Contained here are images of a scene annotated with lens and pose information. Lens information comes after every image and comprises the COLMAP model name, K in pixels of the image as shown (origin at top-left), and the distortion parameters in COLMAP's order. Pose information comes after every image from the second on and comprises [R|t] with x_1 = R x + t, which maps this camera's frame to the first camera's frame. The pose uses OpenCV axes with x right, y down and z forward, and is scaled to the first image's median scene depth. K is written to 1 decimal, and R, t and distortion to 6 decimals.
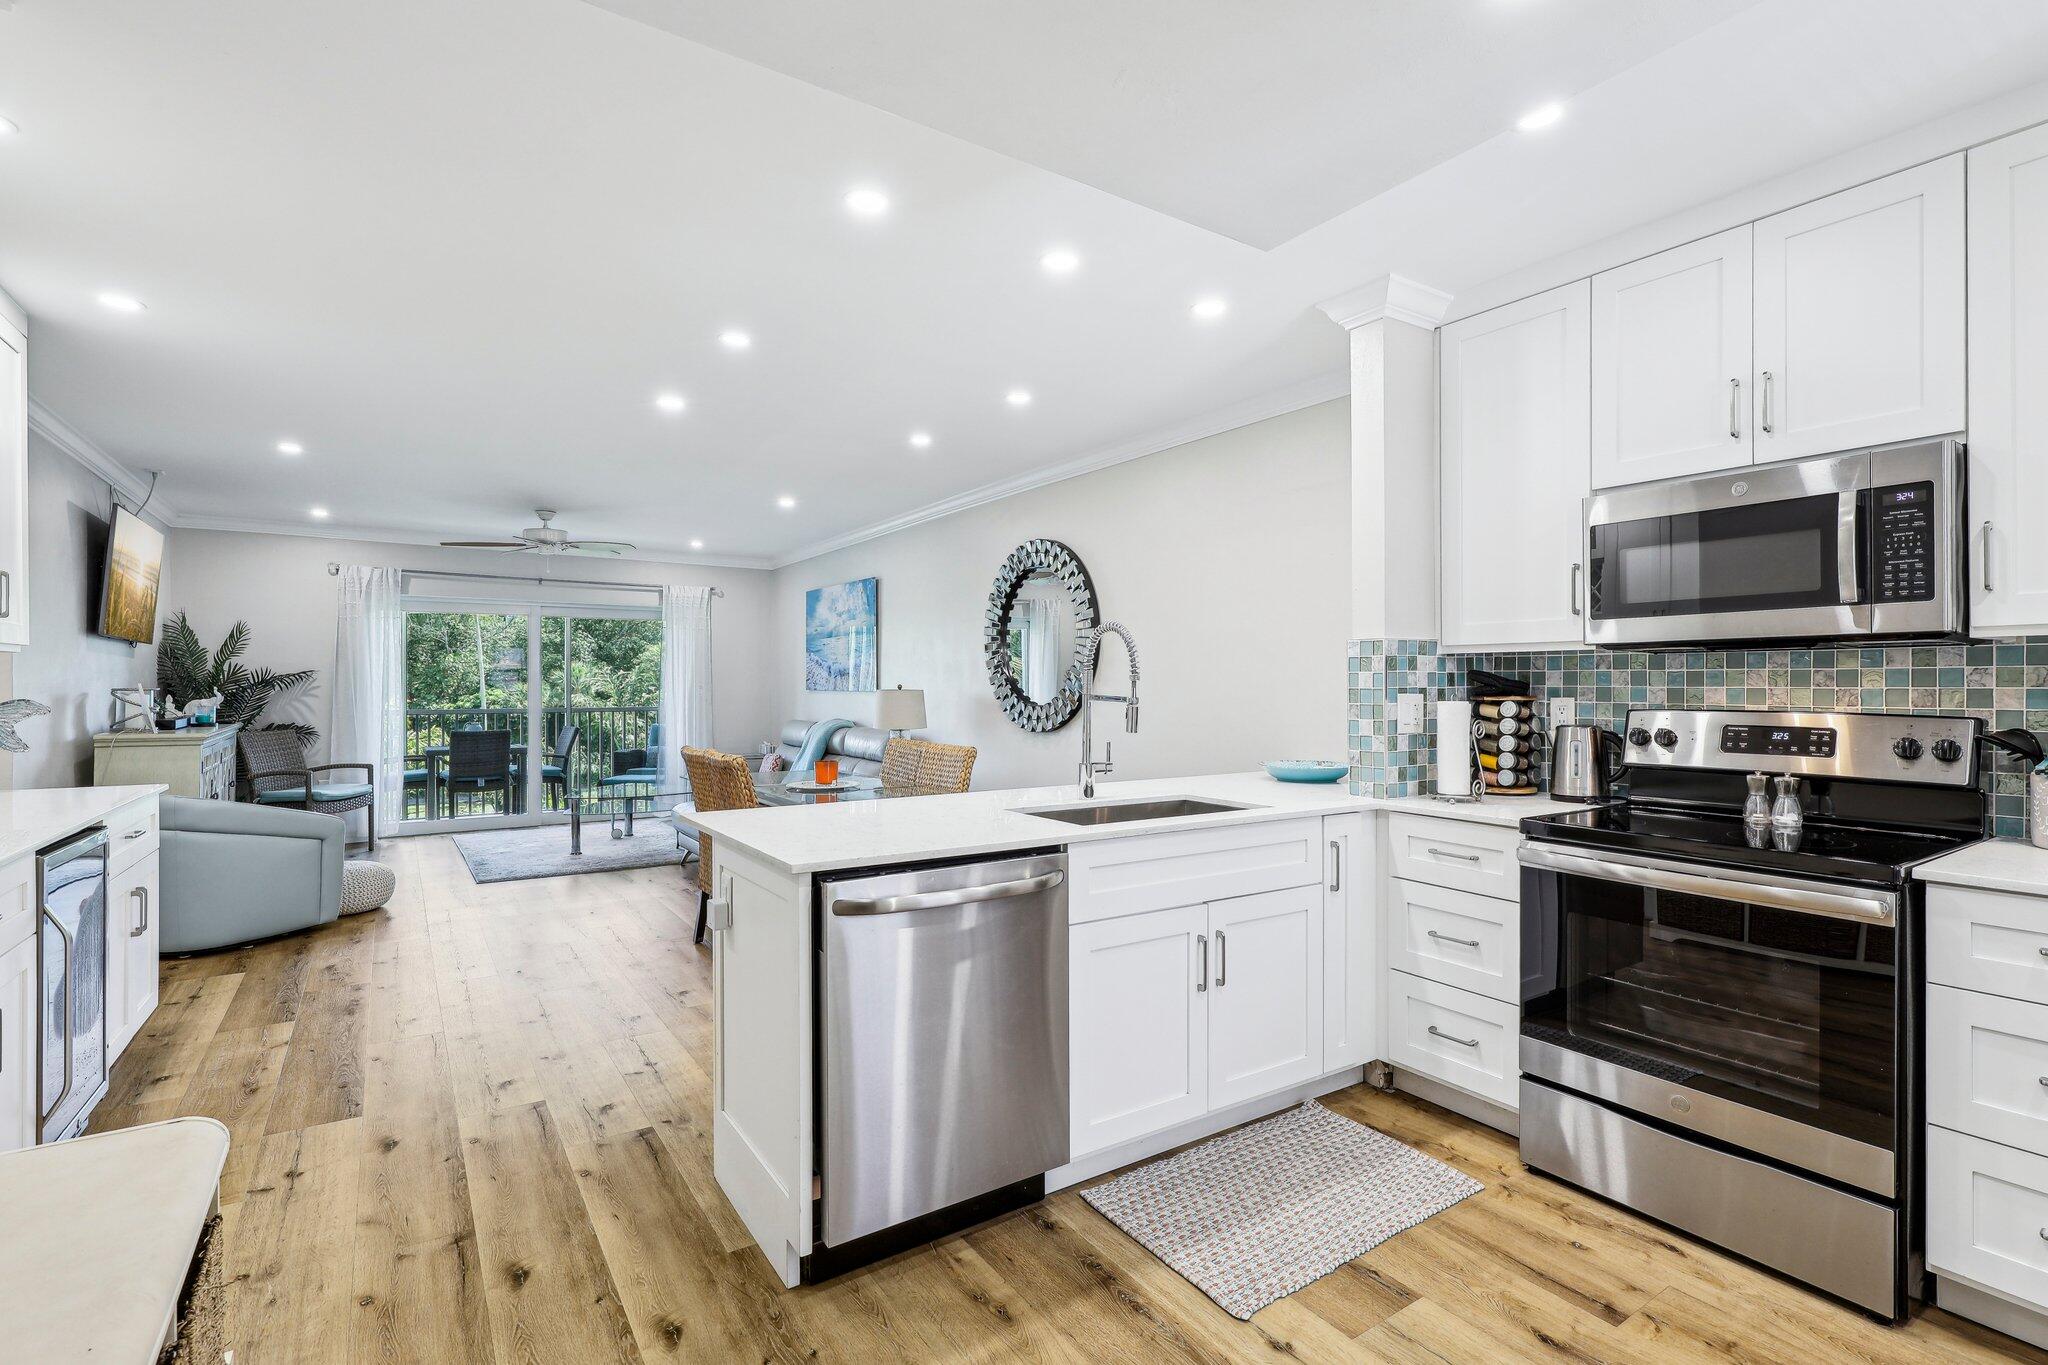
lens RADIAL K [[980.6, 0, 1036.0], [0, 980.6, 682.3], [0, 0, 1]] dist [0.003094, 0.000132]
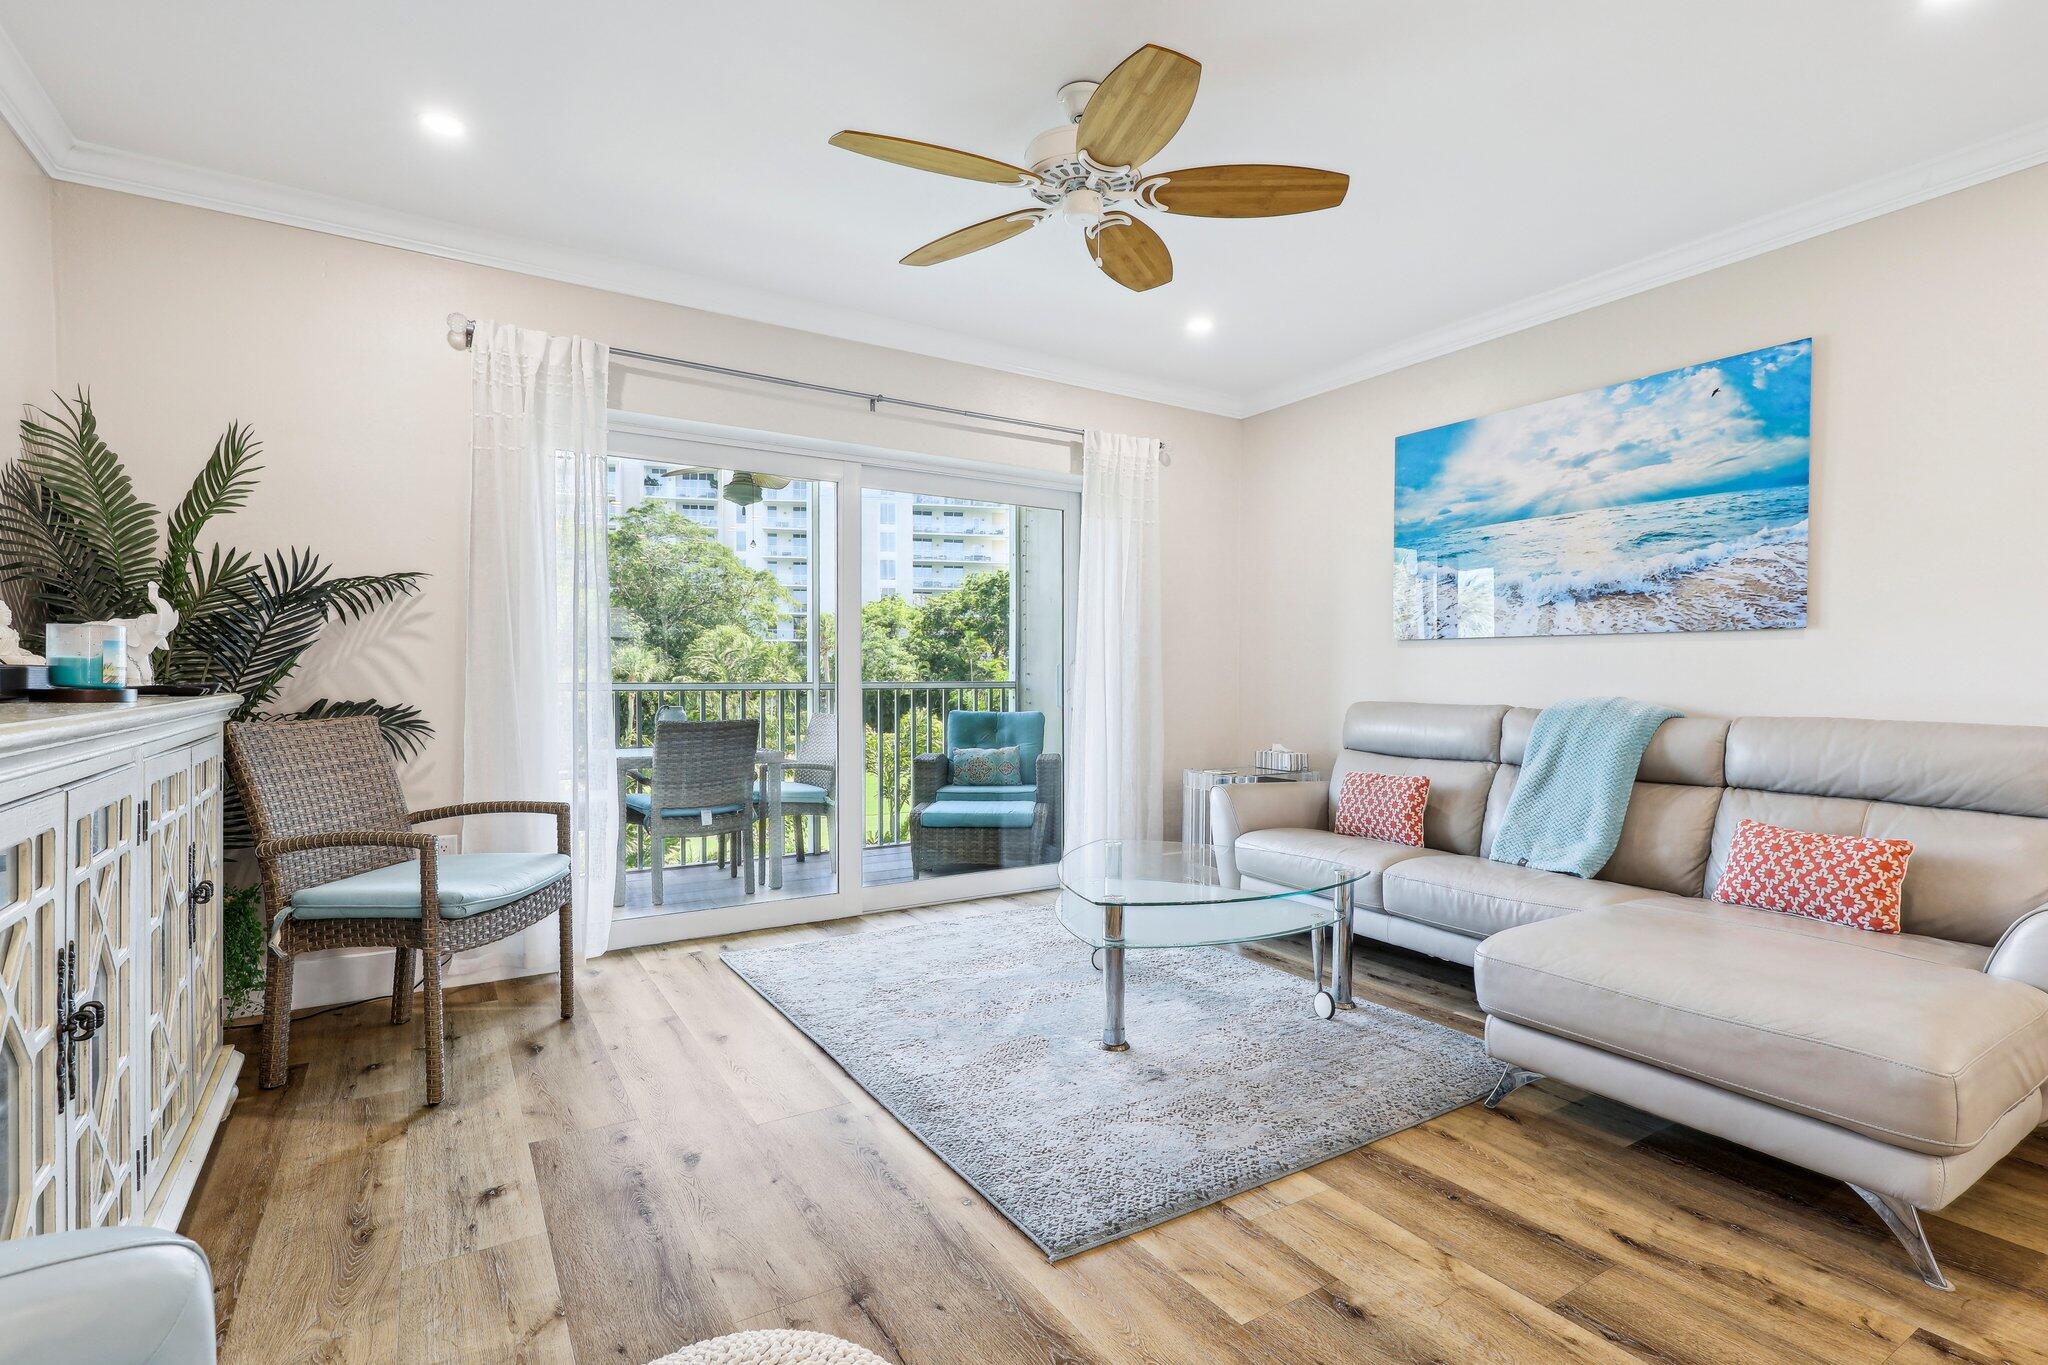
lens RADIAL K [[980.6, 0, 1031.0], [0, 980.6, 686.8], [0, 0, 1]] dist [0.003094, 0.000132]
pose [[0.999656, 0.004165, -0.025906, -0.481699], [-0.003842, 0.999915, 0.012476, 0.030283], [0.025956, -0.012372, 0.999587, 0.612544]]
